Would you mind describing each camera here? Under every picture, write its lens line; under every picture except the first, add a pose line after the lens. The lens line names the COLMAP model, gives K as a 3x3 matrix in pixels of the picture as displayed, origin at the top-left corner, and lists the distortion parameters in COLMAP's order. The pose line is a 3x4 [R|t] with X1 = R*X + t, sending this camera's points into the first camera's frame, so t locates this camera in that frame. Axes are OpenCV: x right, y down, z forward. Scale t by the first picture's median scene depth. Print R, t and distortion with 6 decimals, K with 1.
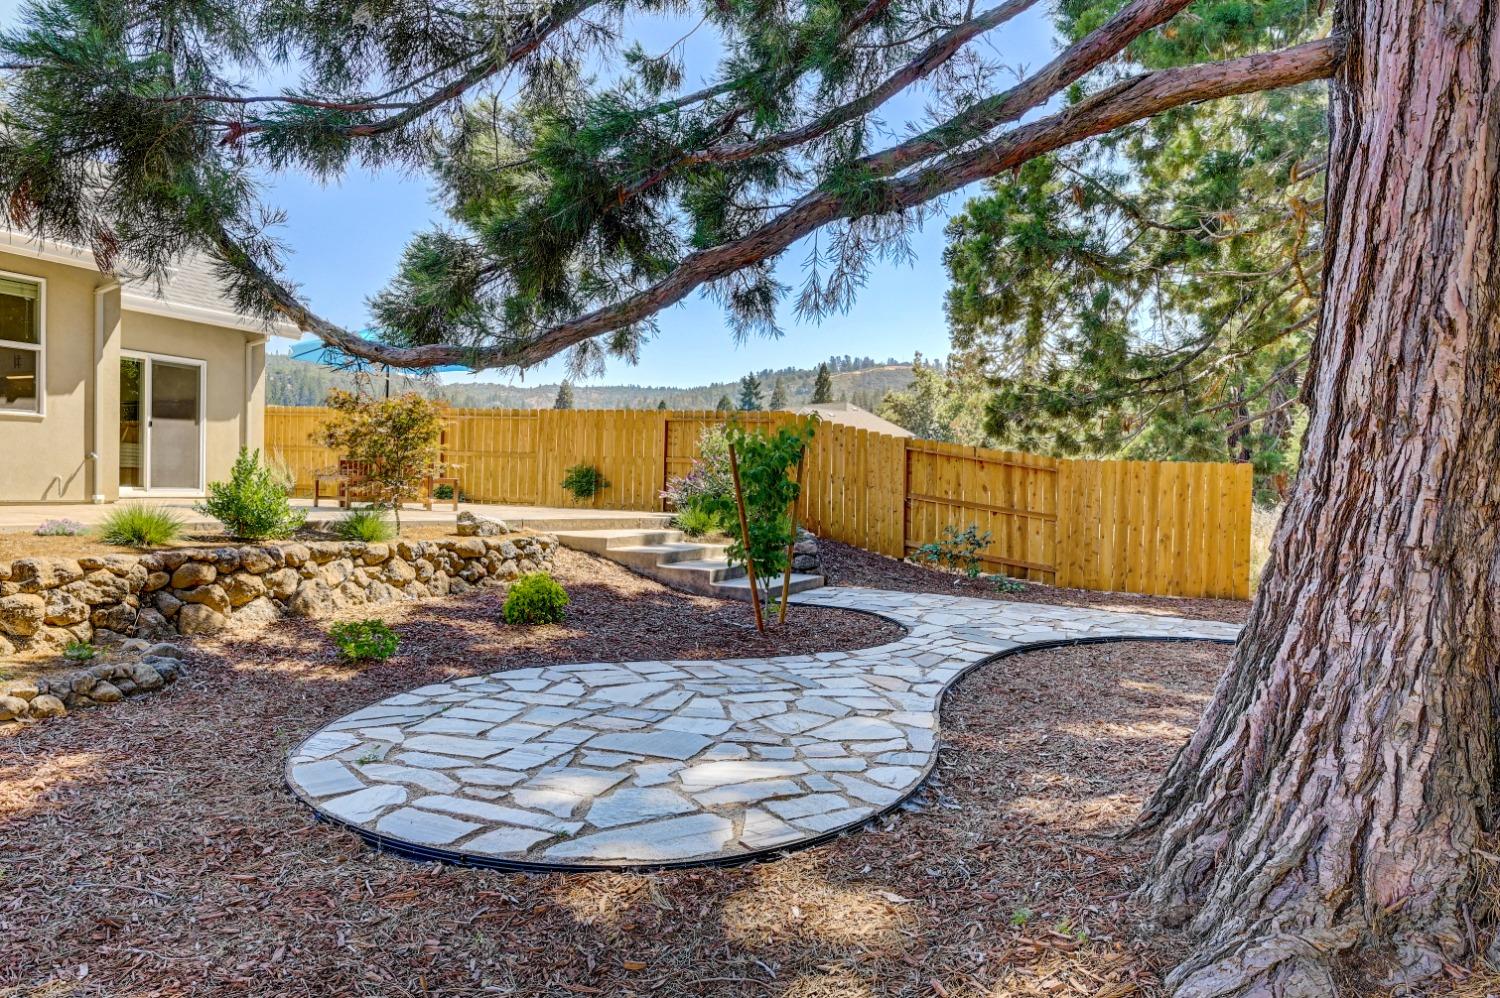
lens RADIAL K [[1004.0, 0, 750.0], [0, 1004.0, 499.0], [0, 0, 1]] dist [0.004549, 0.001464]
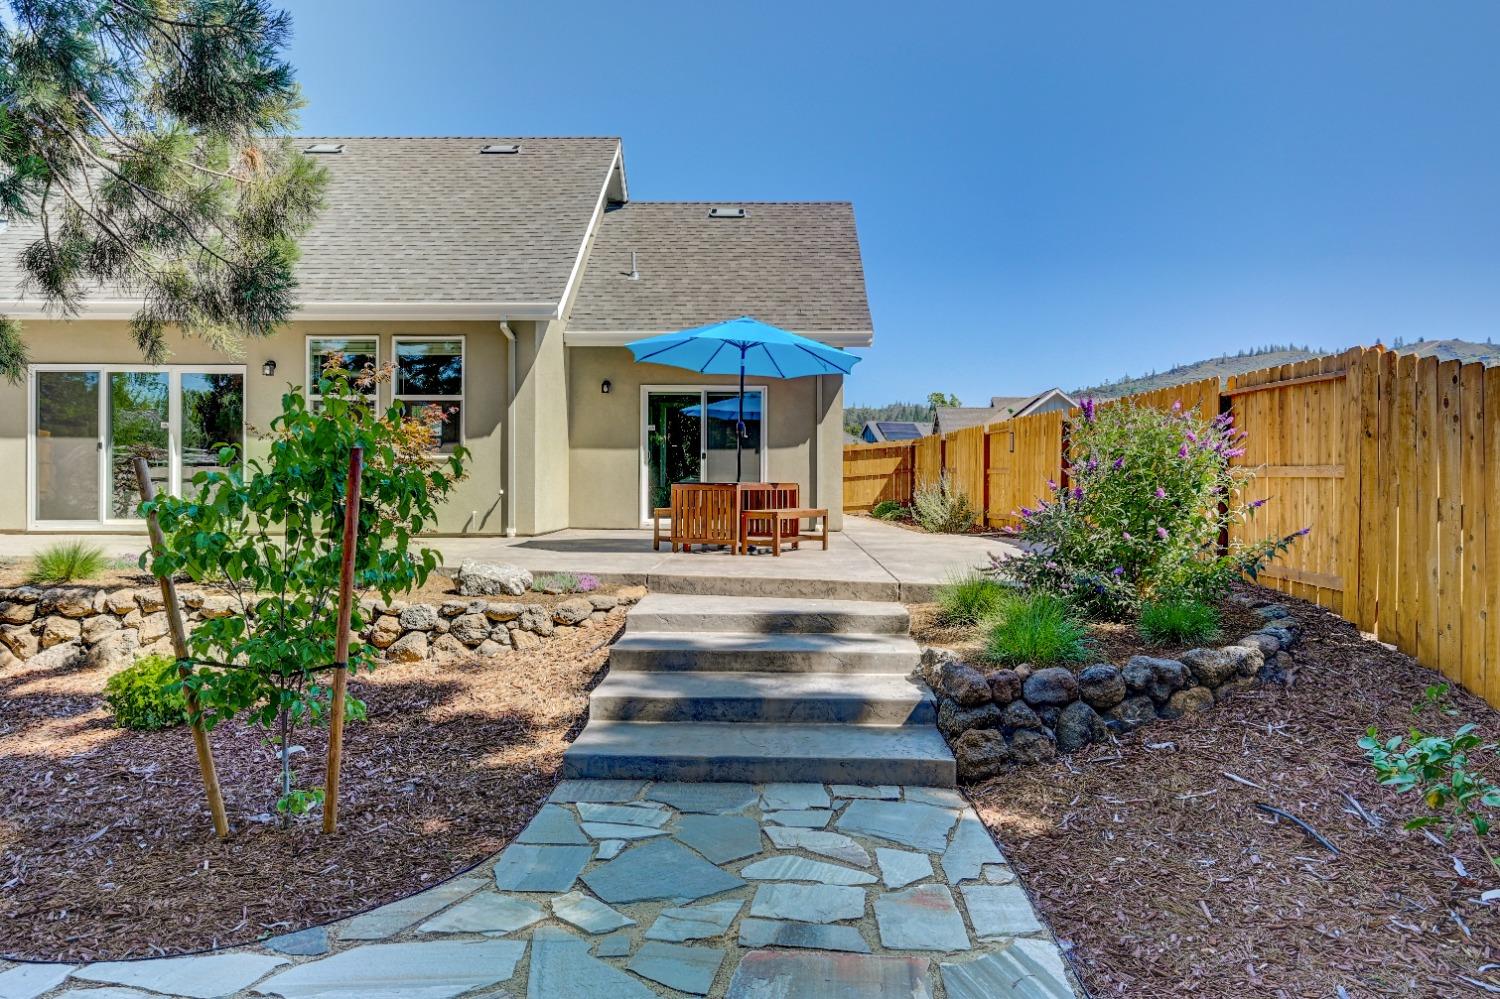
lens RADIAL K [[1010.3, 0, 750.0], [0, 1010.3, 499.5], [0, 0, 1]] dist [-0.000184, -0.000365]
pose [[0.363268, -0.011074, -0.931619, 0.690387], [-0.008081, 0.999854, -0.015036, -0.032199], [0.931650, 0.012990, 0.363125, 1.311299]]
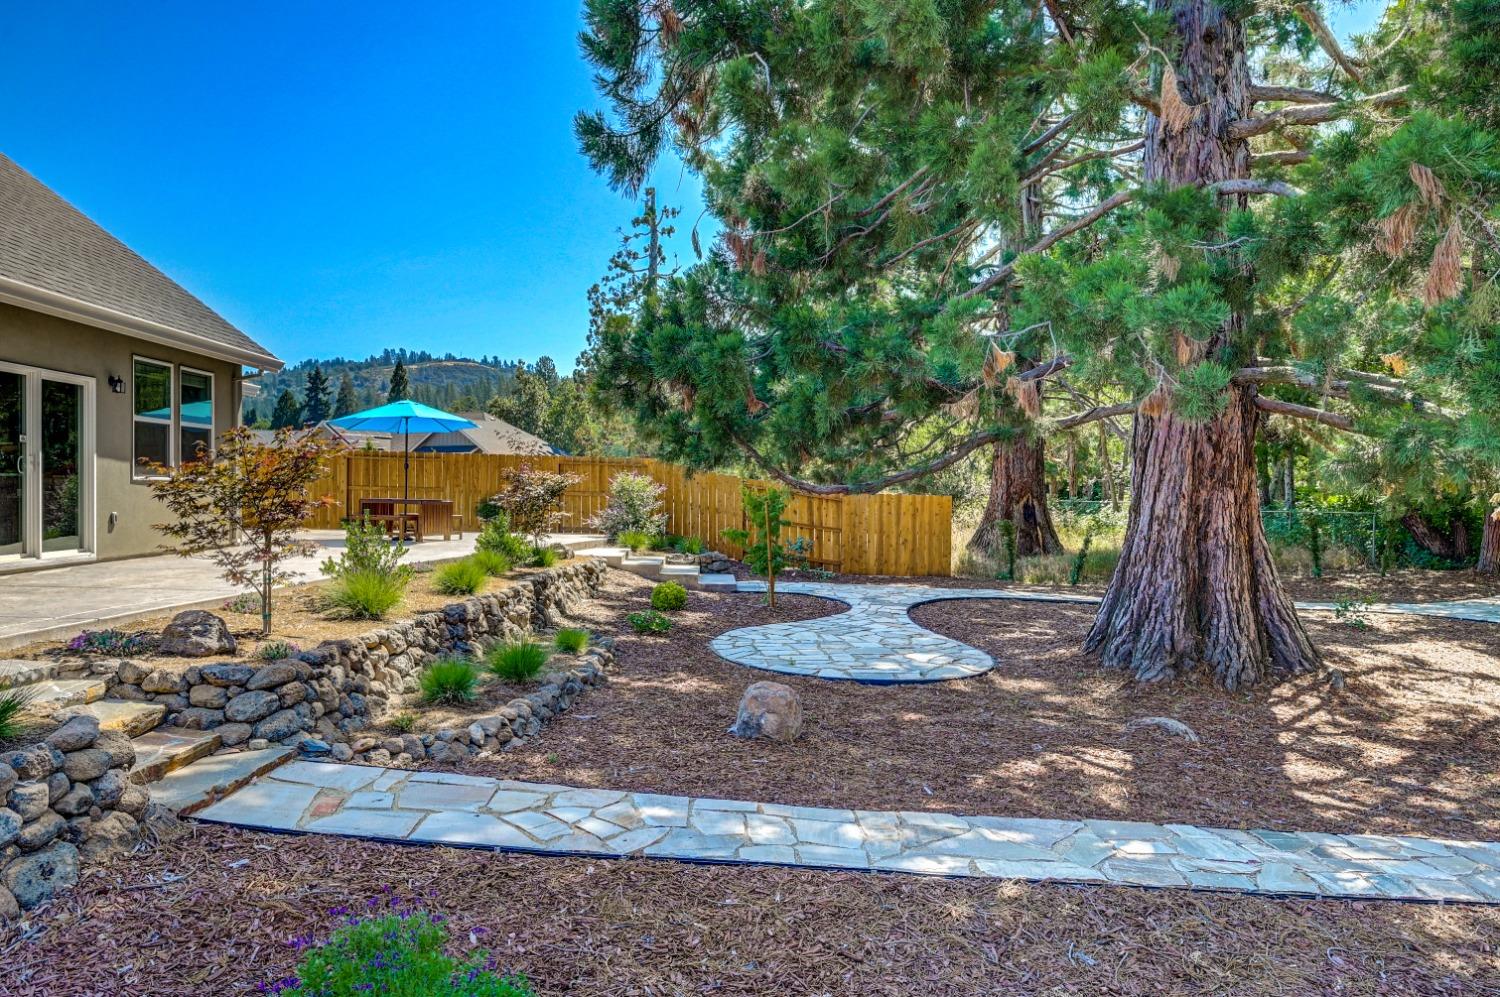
lens RADIAL K [[955.3, 0, 750.0], [0, 955.3, 498.5], [0, 0, 1]] dist [-0.001354, -0.000280]
pose [[0.912647, -0.015159, 0.408468, -0.907161], [0.014190, 0.999885, 0.005401, -0.085849], [-0.408503, 0.000867, 0.912757, -0.638839]]
